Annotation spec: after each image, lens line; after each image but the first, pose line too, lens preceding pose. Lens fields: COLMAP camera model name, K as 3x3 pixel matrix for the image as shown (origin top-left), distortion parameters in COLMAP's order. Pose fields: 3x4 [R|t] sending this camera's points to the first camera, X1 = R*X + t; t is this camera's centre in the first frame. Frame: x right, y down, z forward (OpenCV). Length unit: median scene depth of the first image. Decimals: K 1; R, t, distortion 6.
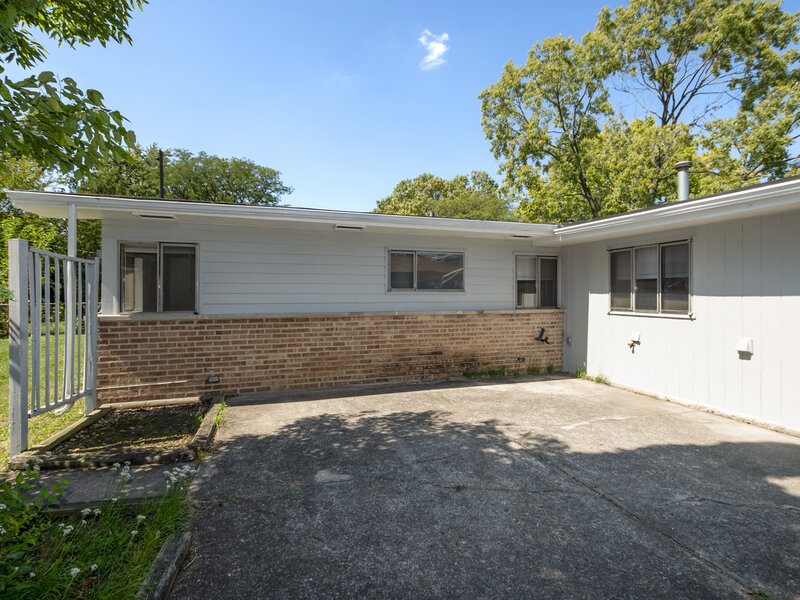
lens RADIAL K [[404.3, 0, 418.2], [0, 404.3, 298.5], [0, 0, 1]] dist [0.007265, 0.000667]
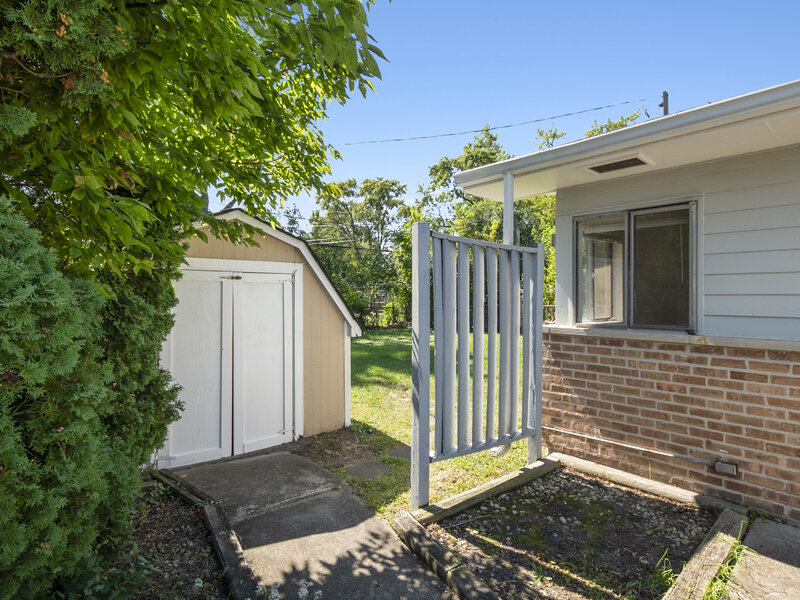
lens RADIAL K [[441.0, 0, 395.9], [0, 441.0, 287.8], [0, 0, 1]] dist [0.000543, -0.000375]
pose [[0.379419, -0.018025, -0.925049, -0.158358], [-0.017845, 0.999482, -0.026794, 0.000671], [0.925053, 0.026674, 0.378900, 0.423379]]
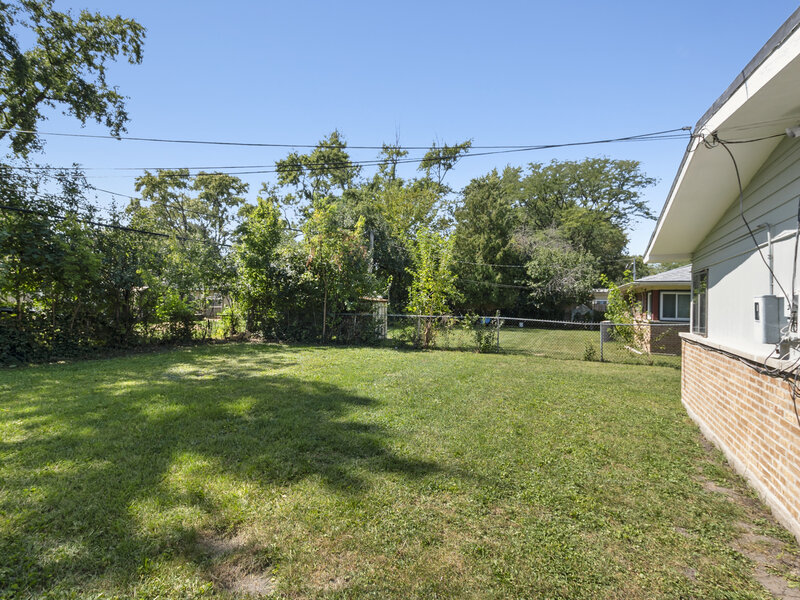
lens RADIAL K [[397.4, 0, 403.9], [0, 397.4, 299.9], [0, 0, 1]] dist [0.003320, 0.000477]
pose [[0.711180, 0.007011, -0.702975, -0.923881], [-0.027681, 0.999454, -0.018035, -0.023857], [0.702465, 0.032285, 0.710986, 0.728978]]
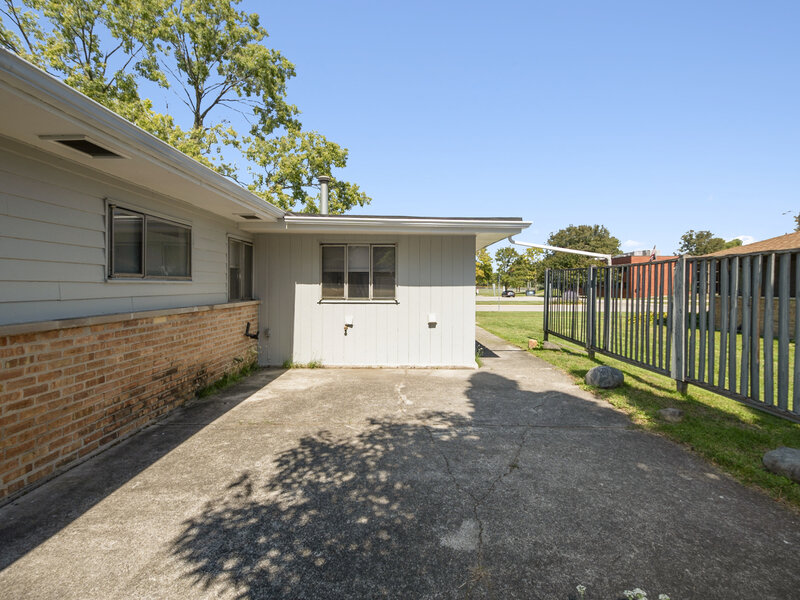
lens RADIAL K [[395.4, 0, 400.0], [0, 395.4, 300.0], [0, 0, 1]] dist [-0.002426, -0.000710]
pose [[0.335983, -0.031340, 0.941347, -0.526411], [0.004454, 0.999488, 0.031686, -0.002207], [-0.941858, -0.006453, 0.335950, 0.517070]]
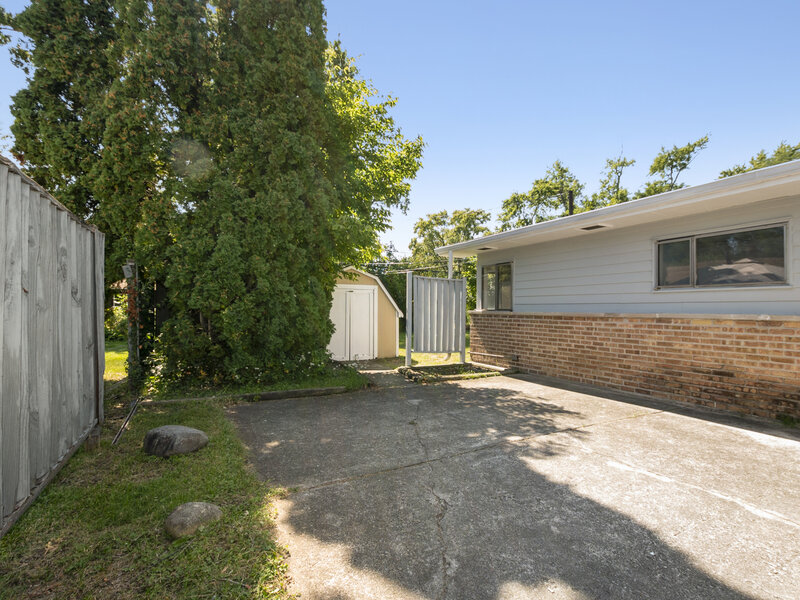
lens RADIAL K [[391.7, 0, 400.8], [0, 391.7, 308.5], [0, 0, 1]] dist [0.003048, 0.000261]
pose [[0.161510, -0.001124, -0.986871, 0.765083], [-0.023824, 0.999703, -0.005037, 0.045449], [0.986584, 0.024325, 0.161435, 0.395242]]
